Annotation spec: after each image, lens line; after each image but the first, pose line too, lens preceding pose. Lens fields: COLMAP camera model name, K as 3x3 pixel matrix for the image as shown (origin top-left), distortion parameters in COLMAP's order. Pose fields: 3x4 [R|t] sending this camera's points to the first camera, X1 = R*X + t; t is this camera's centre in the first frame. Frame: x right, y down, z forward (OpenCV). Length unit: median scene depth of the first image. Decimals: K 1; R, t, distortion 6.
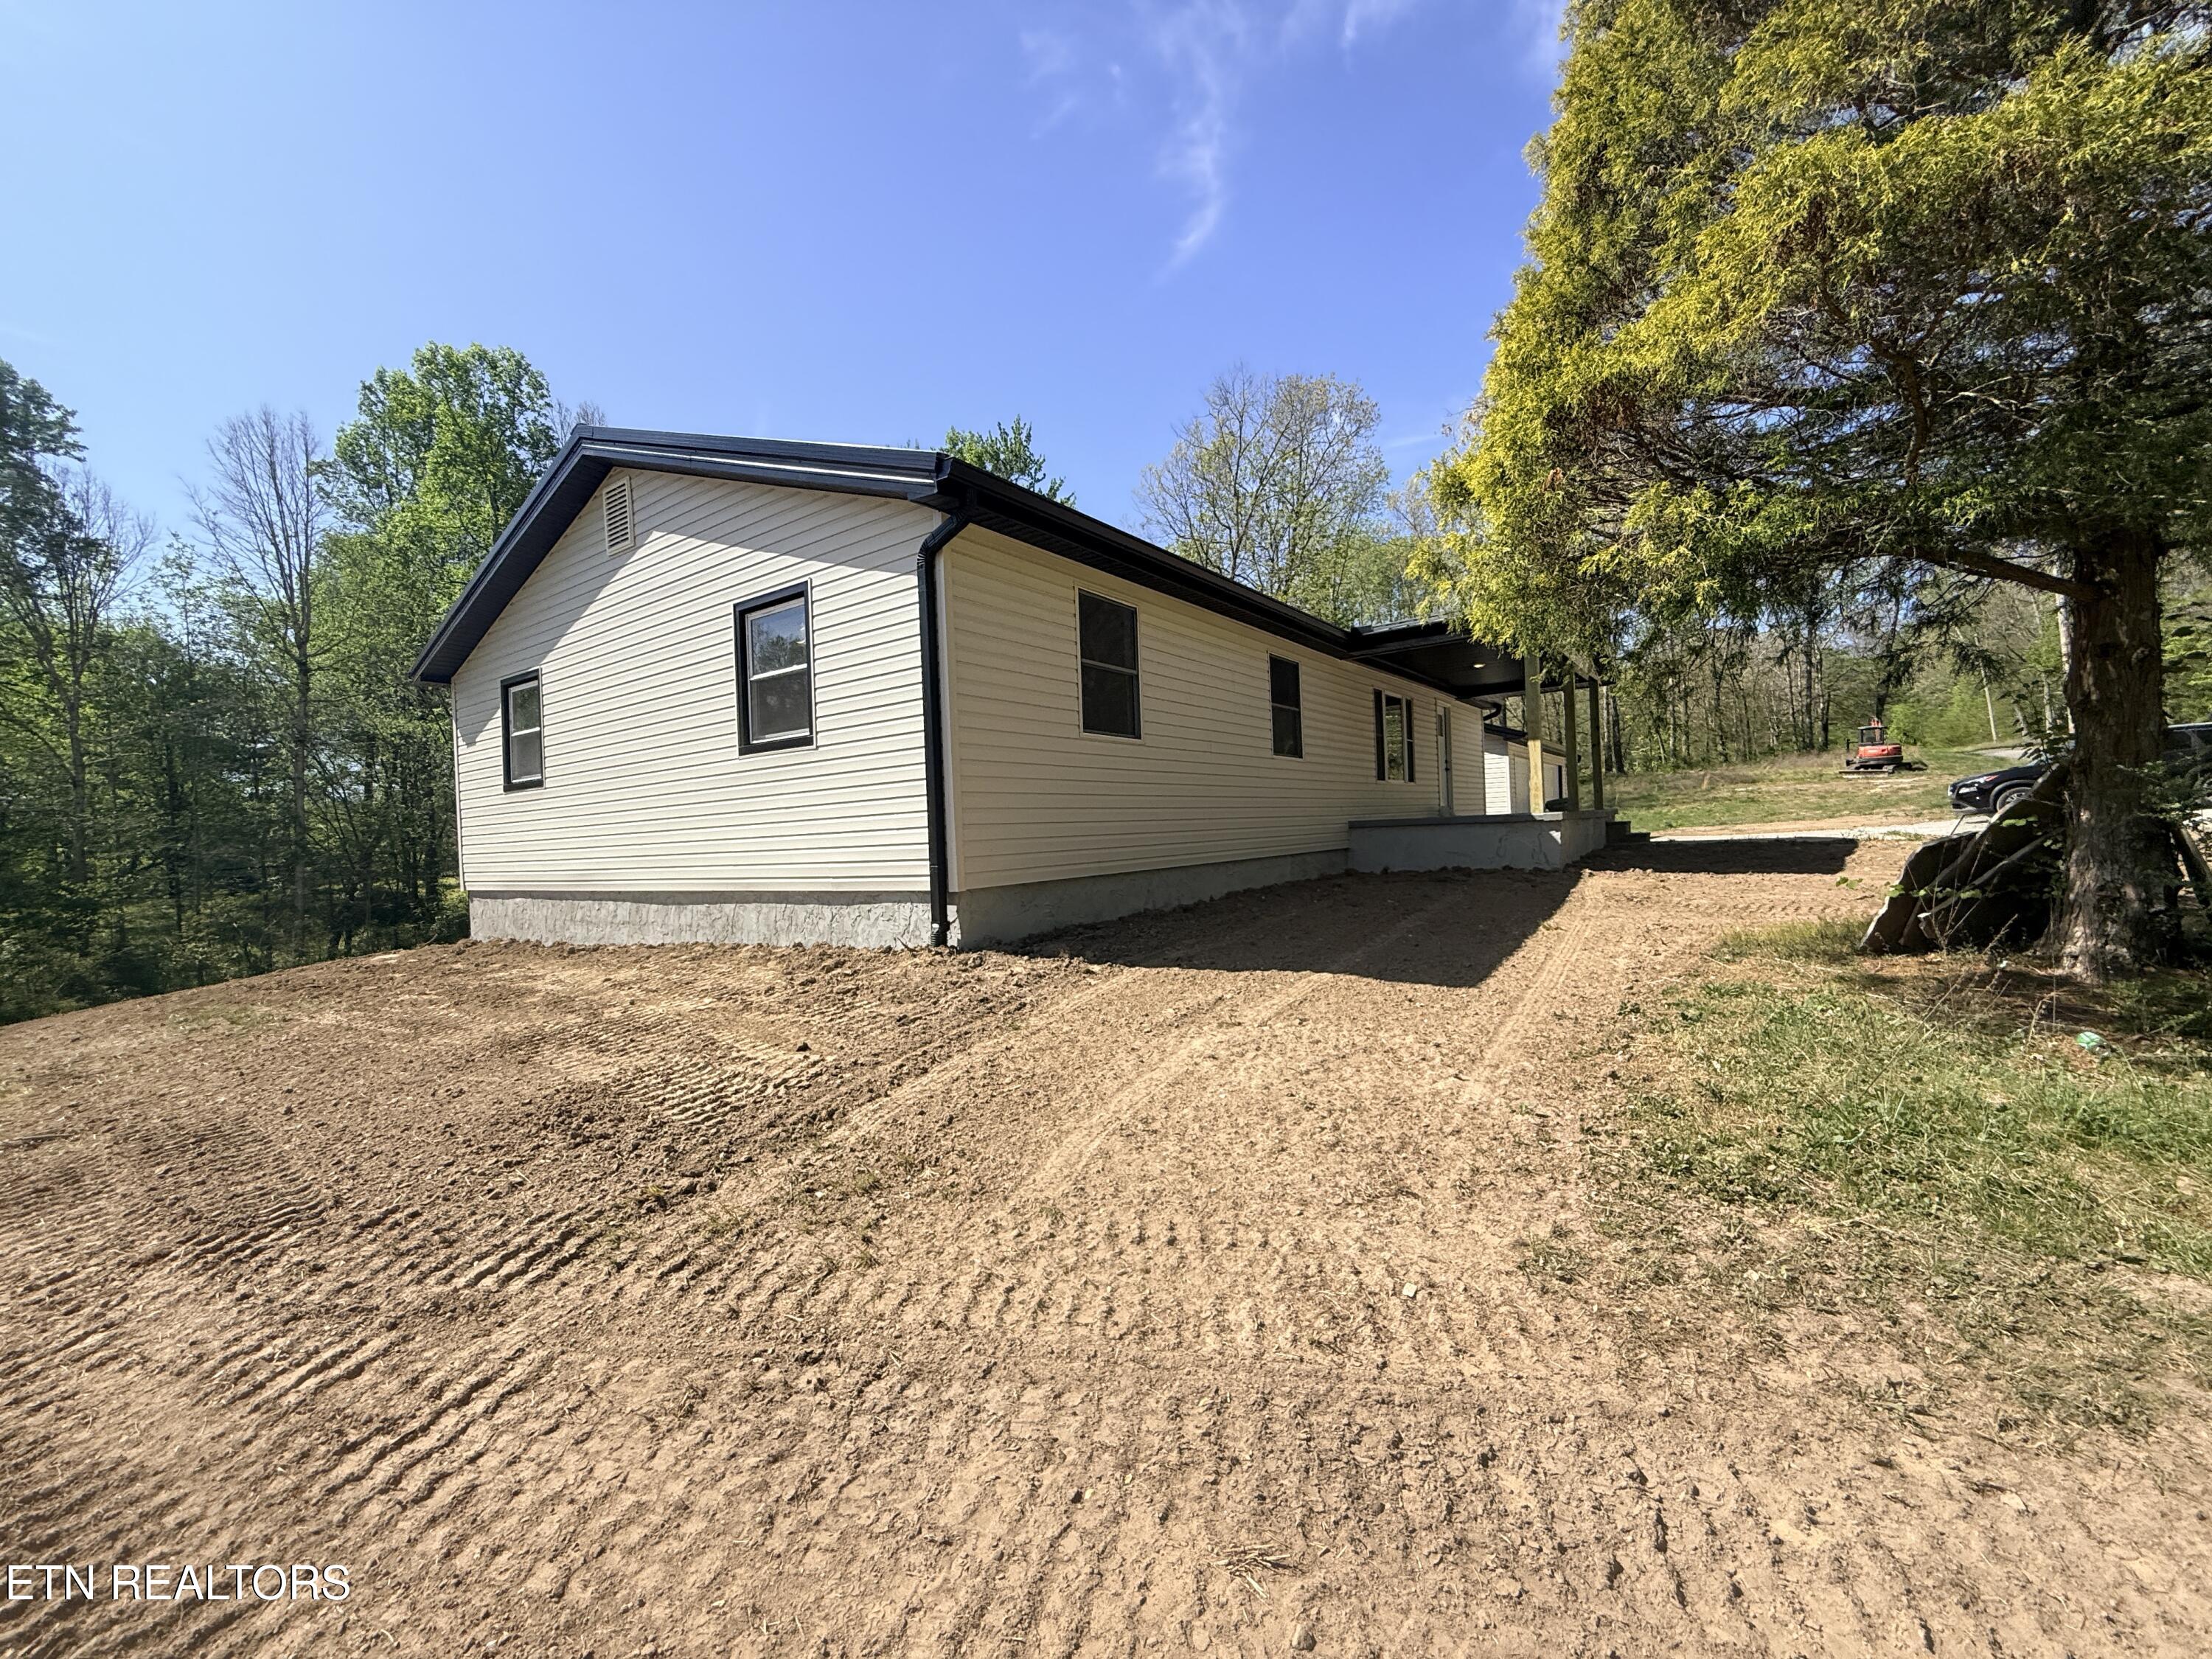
lens RADIAL K [[882.2, 0, 1101.3], [0, 882.2, 829.4], [0, 0, 1]] dist [-0.000968, 0.000383]
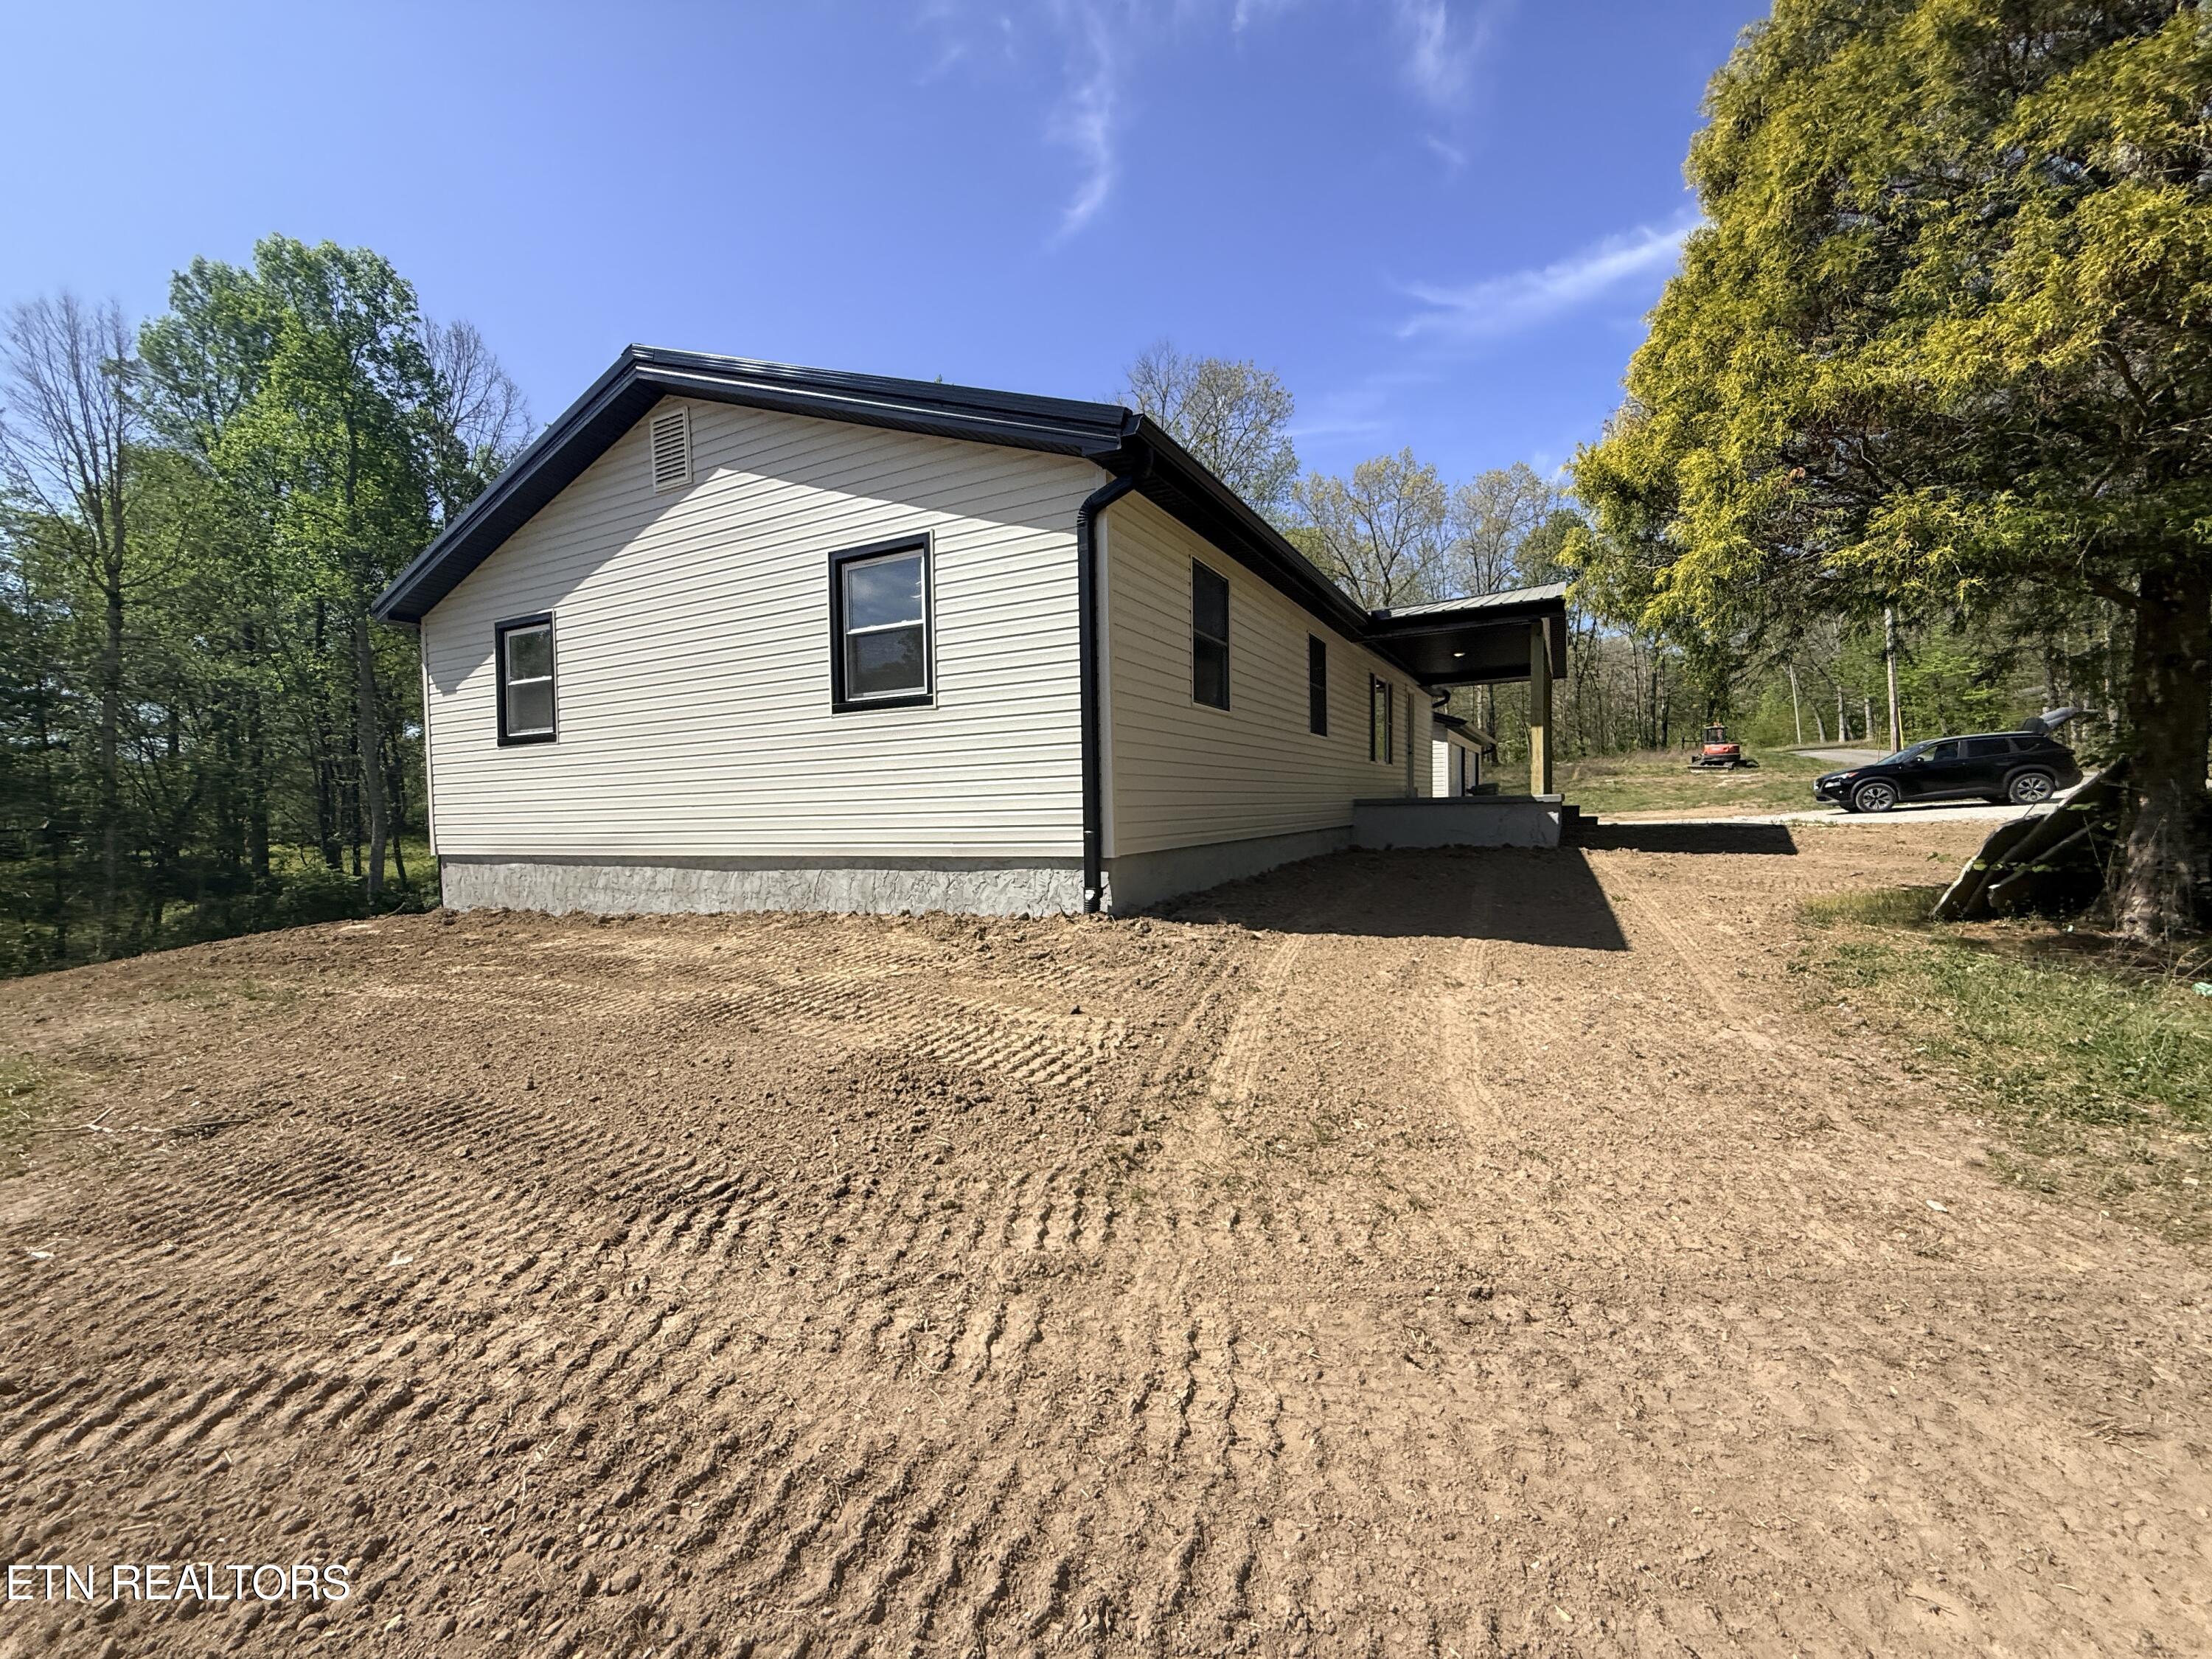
lens RADIAL K [[882.2, 0, 1101.3], [0, 882.2, 829.4], [0, 0, 1]] dist [-0.000968, 0.000383]
pose [[0.990370, 0.016507, 0.137462, -0.272555], [-0.019846, 0.999540, 0.022954, 0.014366], [-0.137019, -0.025461, 0.990241, 0.019394]]
